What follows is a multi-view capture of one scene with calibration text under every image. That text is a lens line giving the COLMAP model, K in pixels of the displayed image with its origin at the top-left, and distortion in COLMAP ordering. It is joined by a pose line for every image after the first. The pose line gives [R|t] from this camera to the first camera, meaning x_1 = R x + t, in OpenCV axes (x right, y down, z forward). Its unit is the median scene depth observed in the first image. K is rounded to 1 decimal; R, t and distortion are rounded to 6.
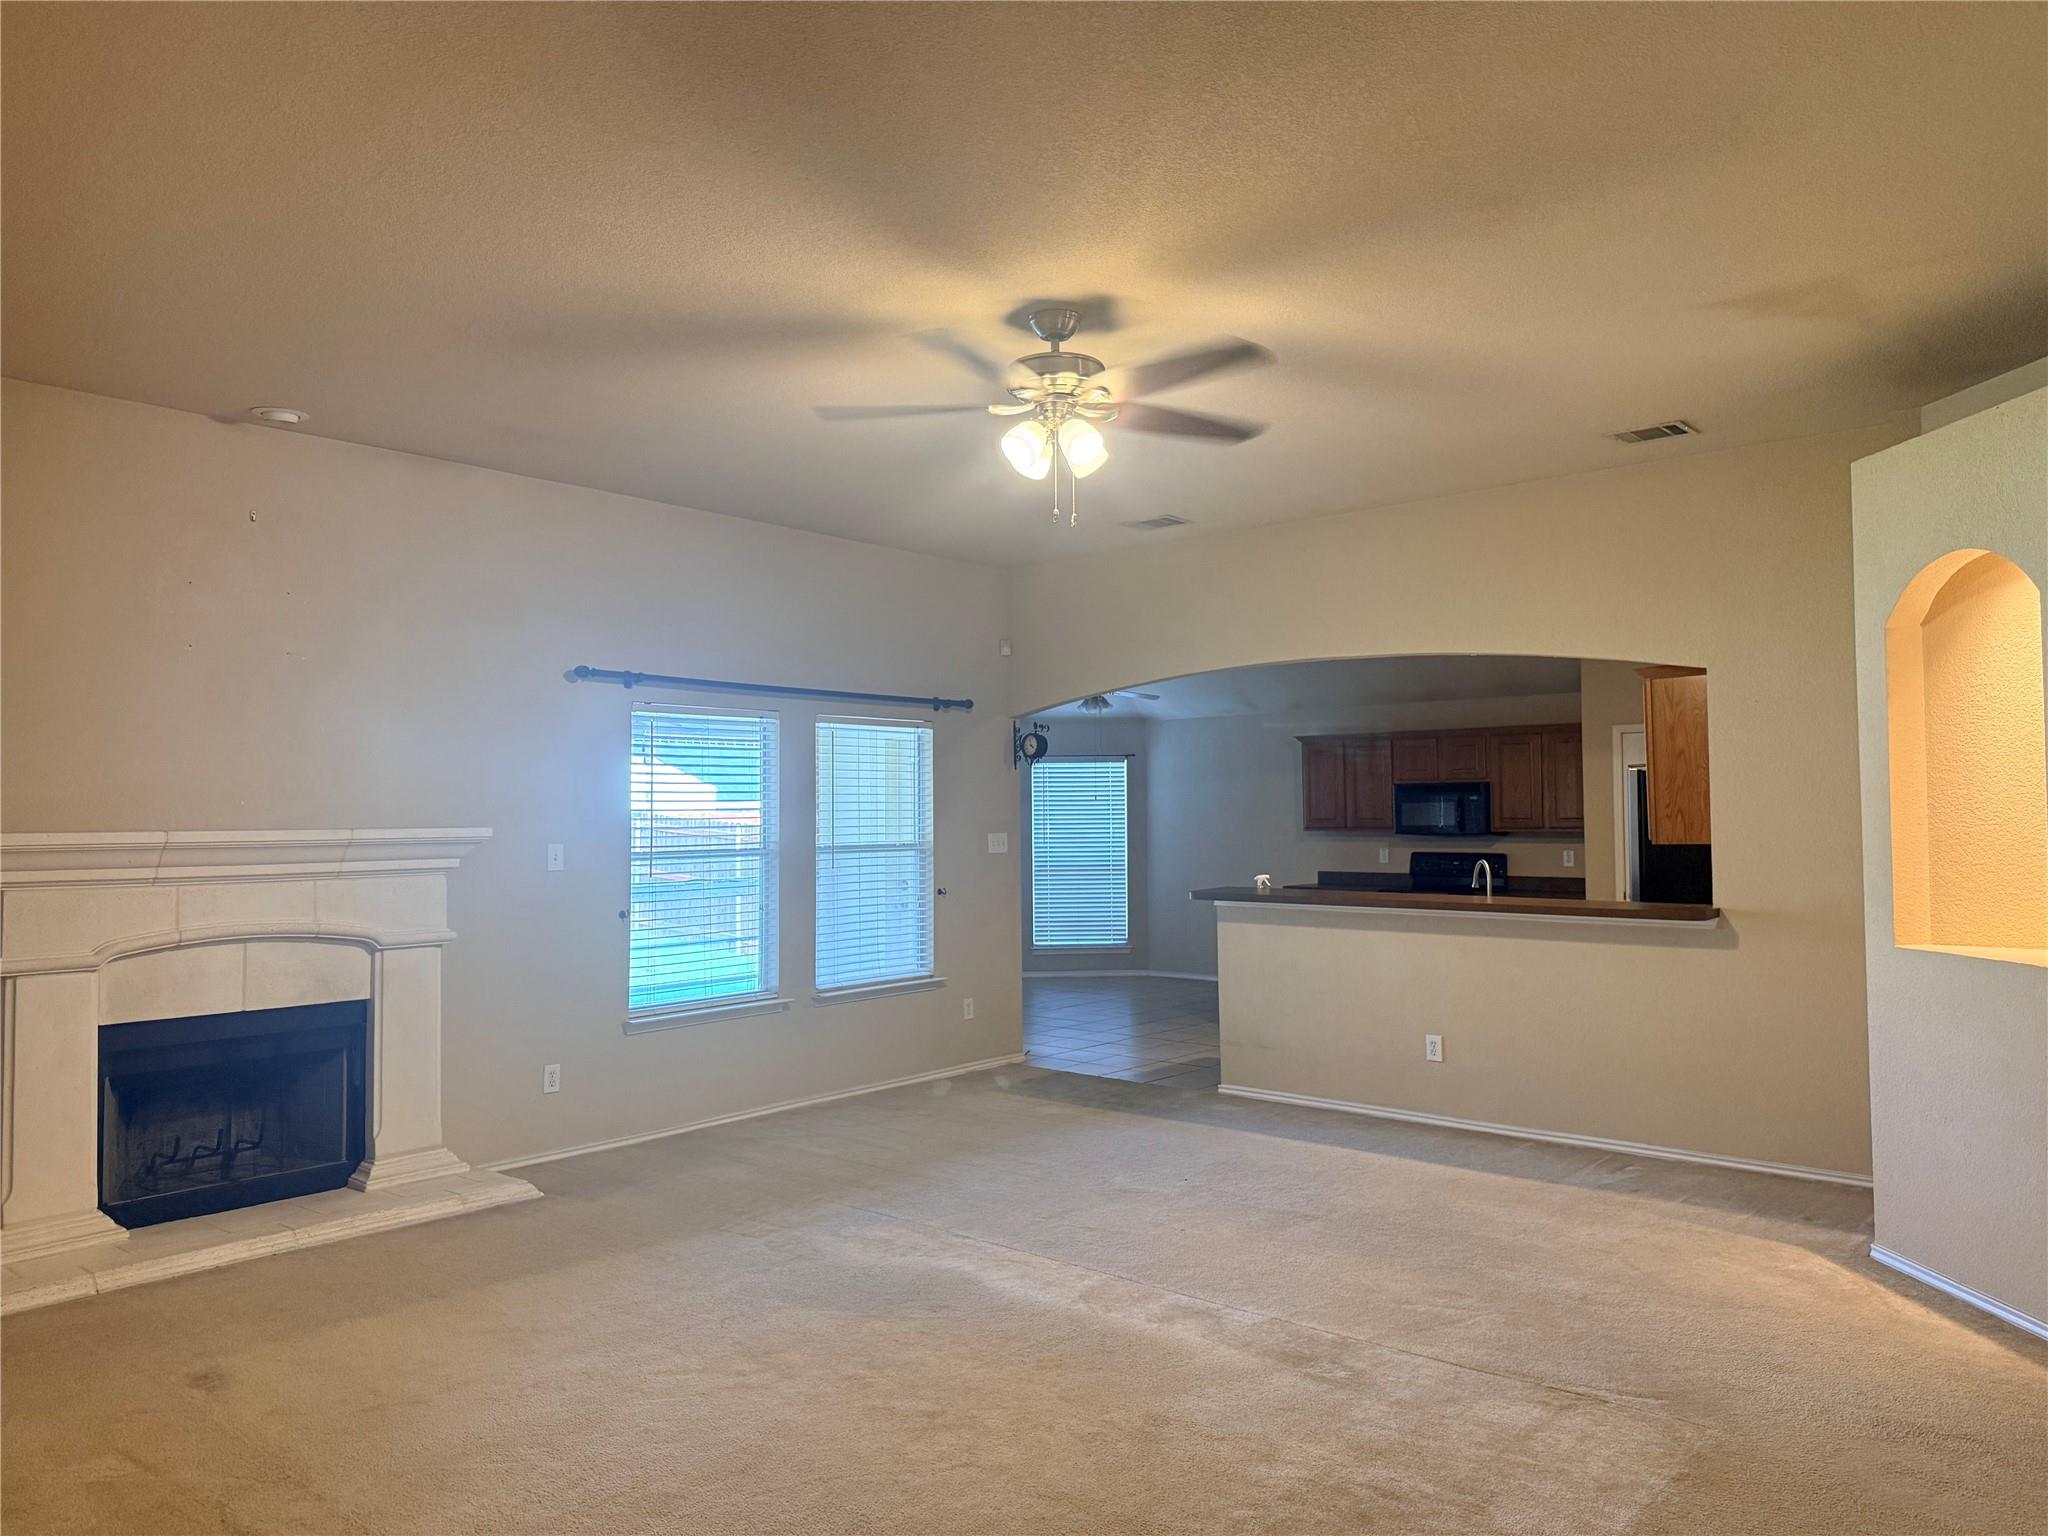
lens RADIAL K [[1440.3, 0, 1019.4], [0, 1440.3, 762.3], [0, 0, 1]] dist [0.081546, -0.003628]
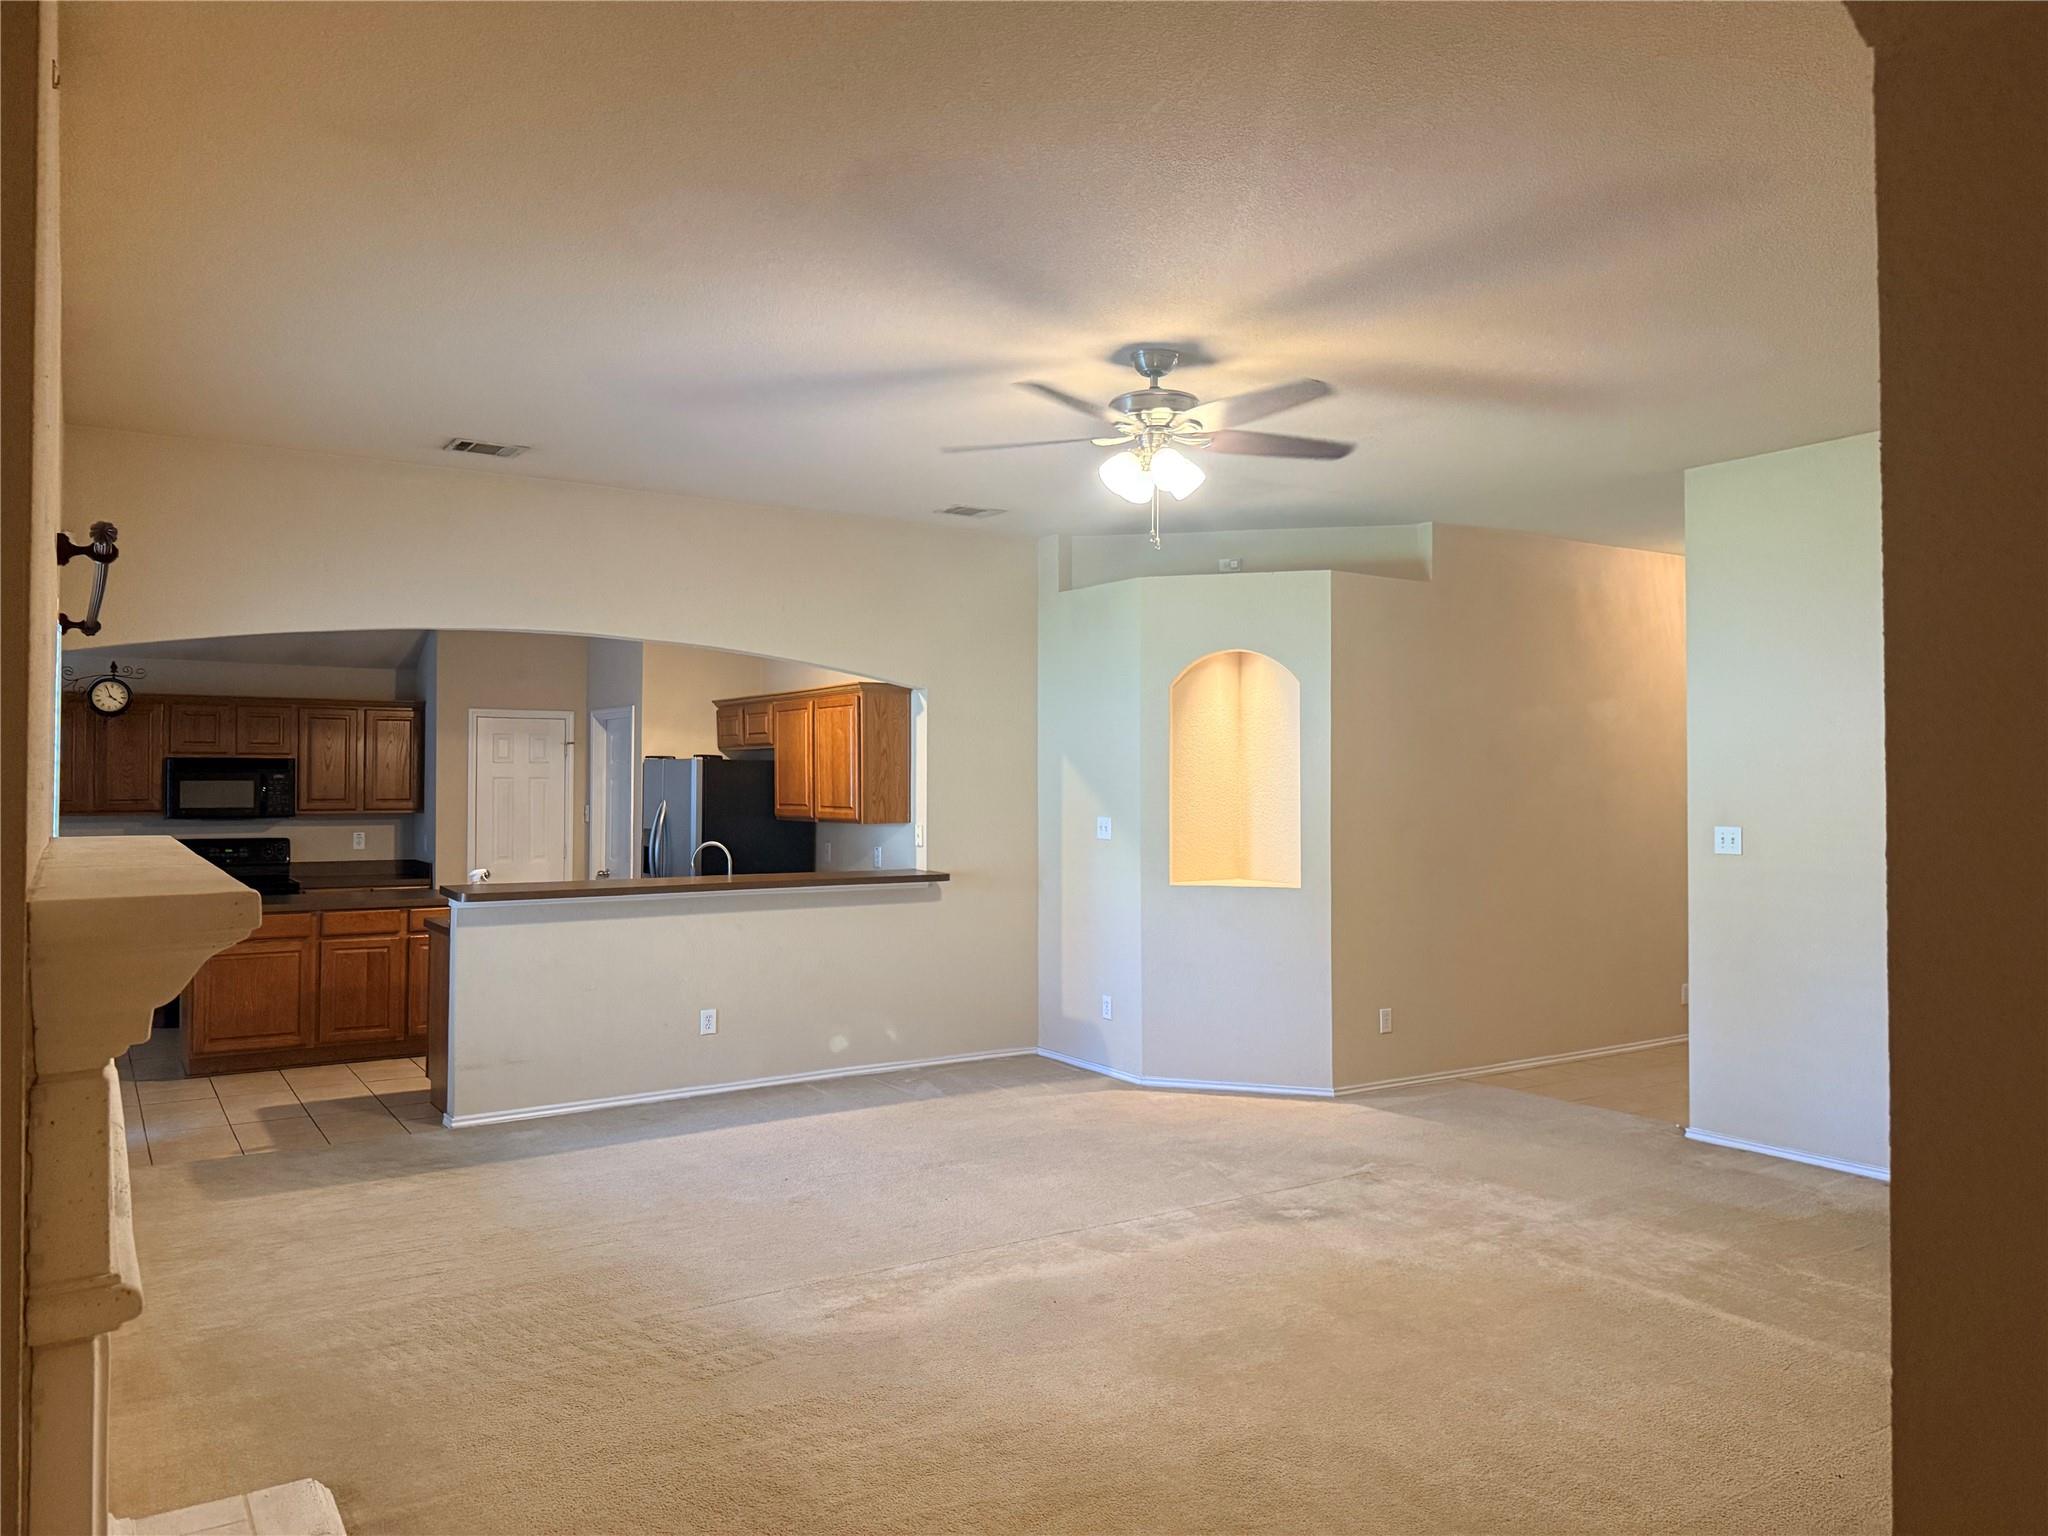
lens RADIAL K [[1440.3, 0, 1010.2], [0, 1440.3, 766.8], [0, 0, 1]] dist [0.081546, -0.003628]
pose [[0.288169, 0.017663, 0.957417, -0.421390], [-0.041261, 0.999130, -0.006013, 0.005624], [-0.956690, -0.037771, 0.288647, 0.314606]]
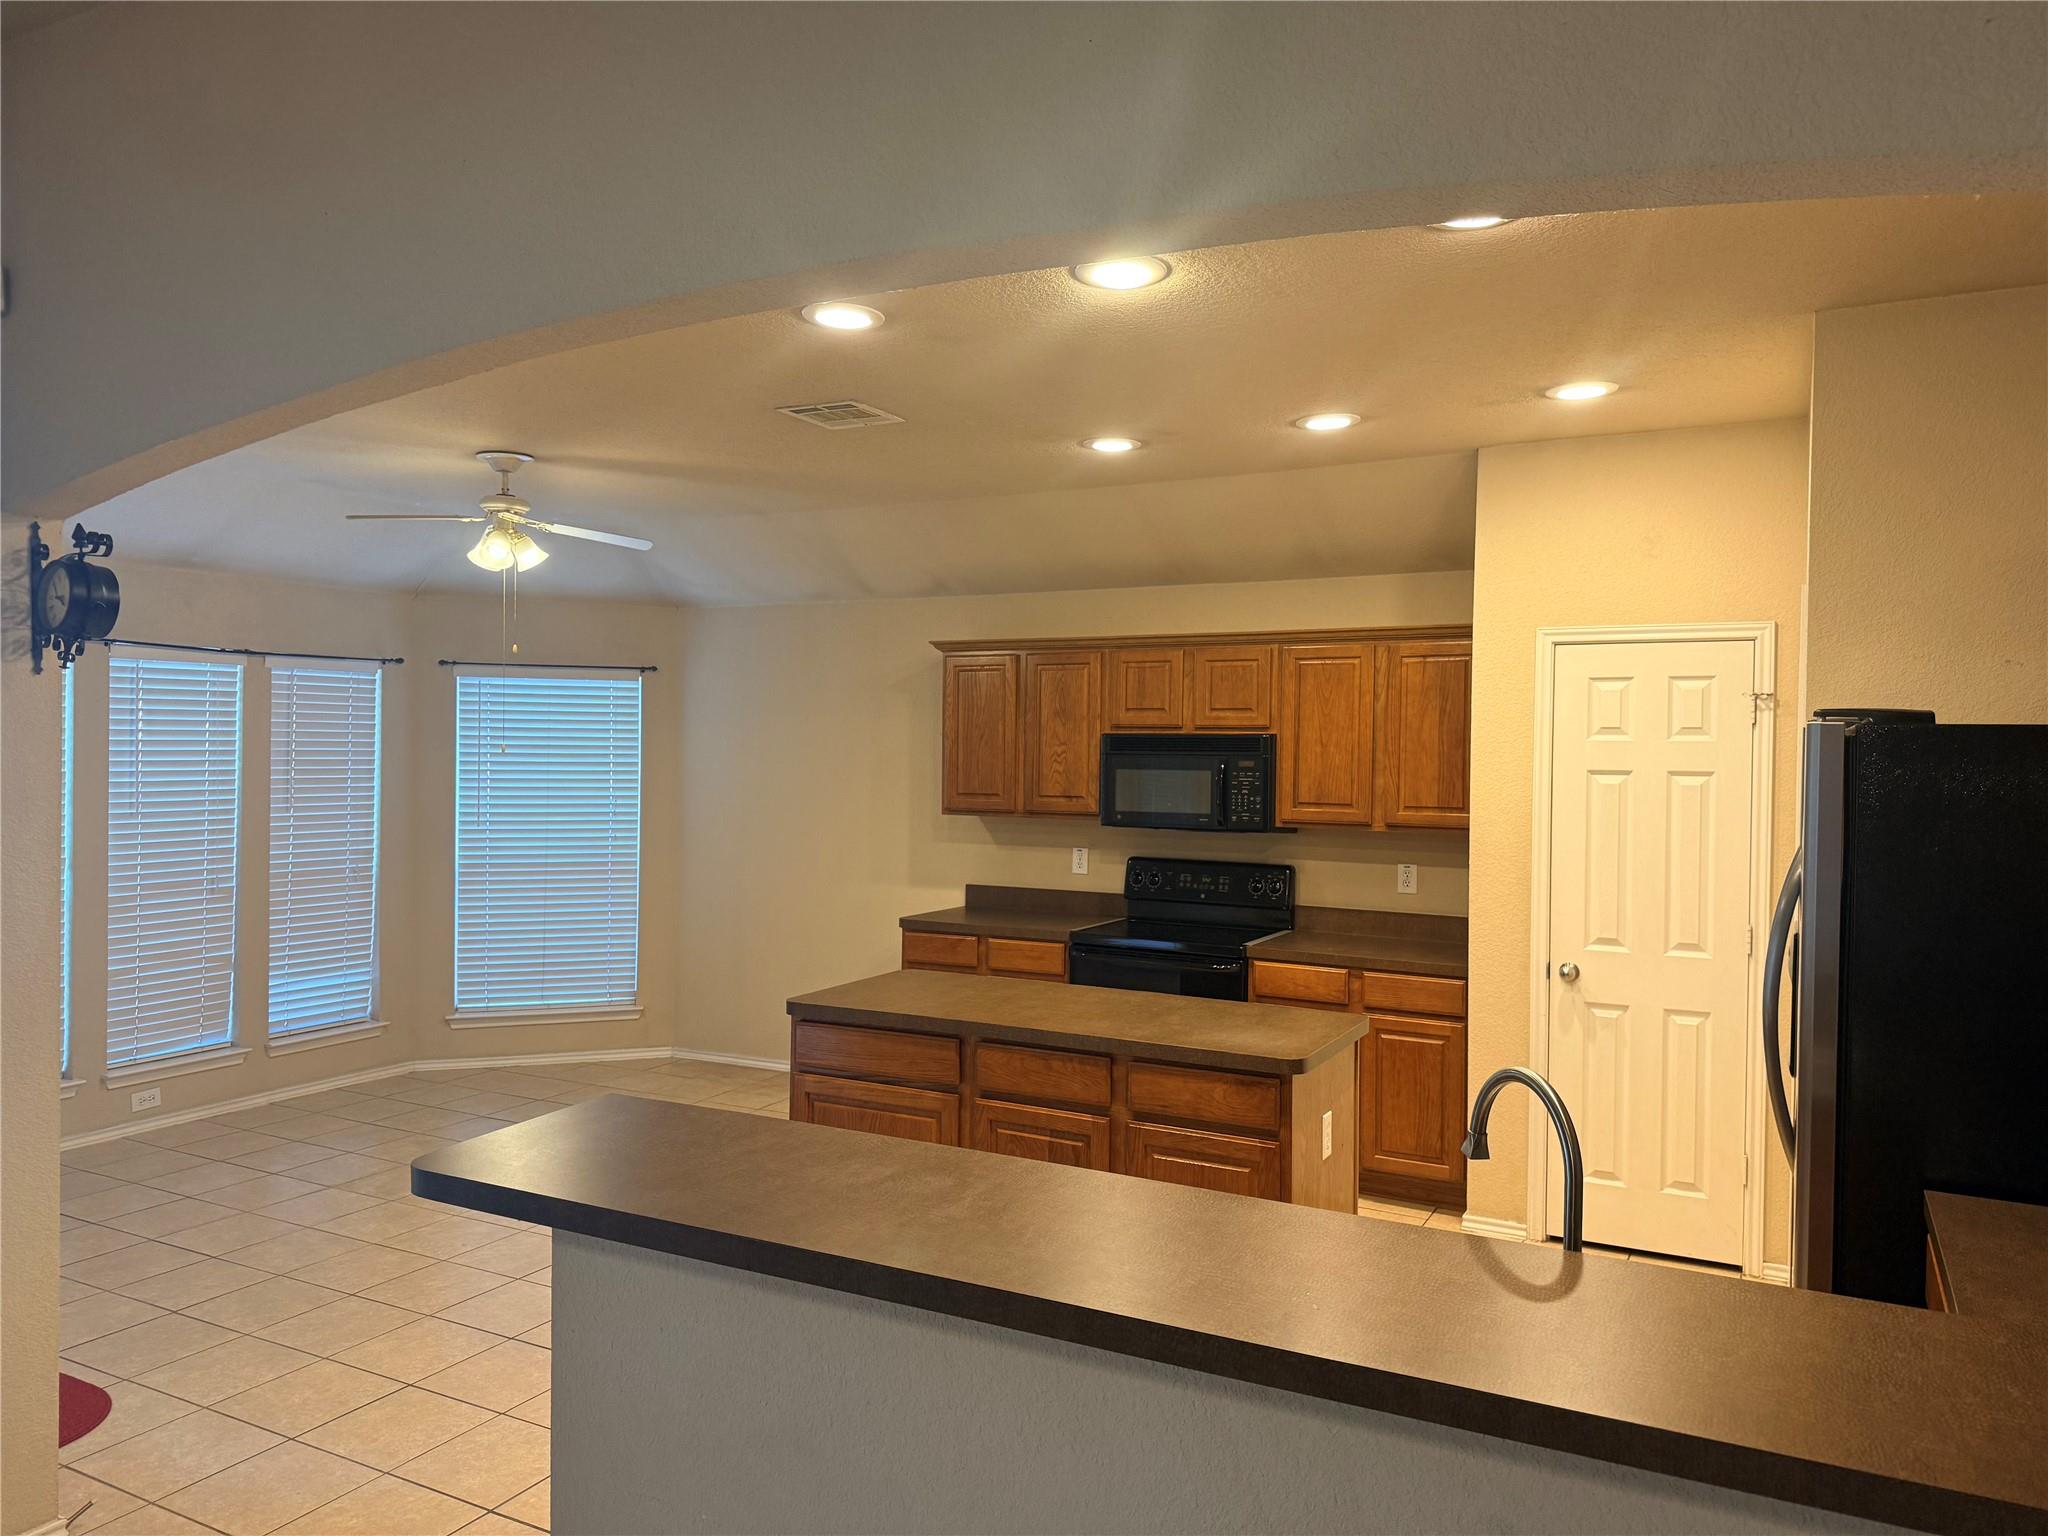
lens RADIAL K [[1440.3, 0, 1031.2], [0, 1440.3, 762.4], [0, 0, 1]] dist [0.081546, -0.003628]
pose [[0.975087, 0.019745, 0.220943, 0.120032], [-0.029916, 0.998636, 0.042783, 0.003973], [-0.219797, -0.048327, 0.974348, 0.506400]]
